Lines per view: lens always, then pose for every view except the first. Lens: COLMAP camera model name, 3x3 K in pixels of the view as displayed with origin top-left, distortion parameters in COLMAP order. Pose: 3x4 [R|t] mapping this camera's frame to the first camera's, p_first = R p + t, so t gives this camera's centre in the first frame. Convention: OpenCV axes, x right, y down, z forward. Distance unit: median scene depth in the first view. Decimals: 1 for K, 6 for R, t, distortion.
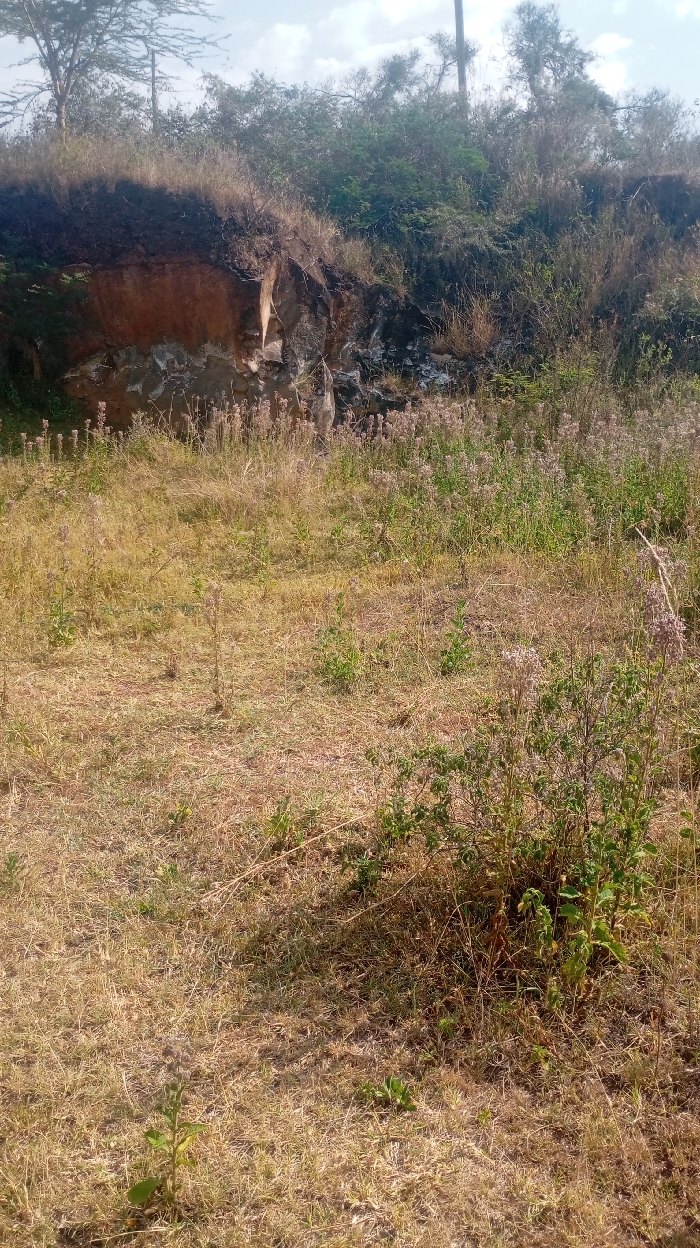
lens RADIAL K [[1015.6, 0, 344.4], [0, 1015.6, 636.2], [0, 0, 1]] dist [0.035006, -0.053167]
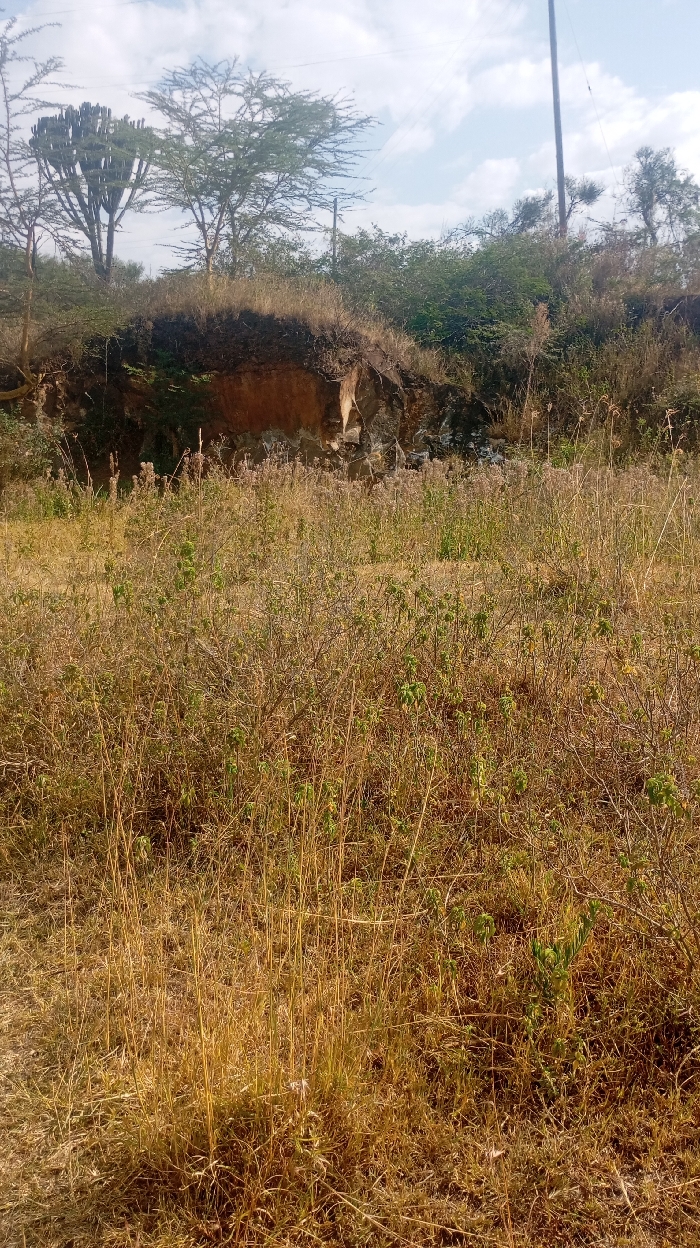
lens RADIAL K [[1015.6, 0, 355.4], [0, 1015.6, 611.1], [0, 0, 1]] dist [0.035006, -0.053167]
pose [[0.983858, 0.027972, -0.176754, 0.158868], [-0.049800, 0.991488, -0.120295, 0.087804], [0.171884, 0.127155, 0.976876, -0.205114]]
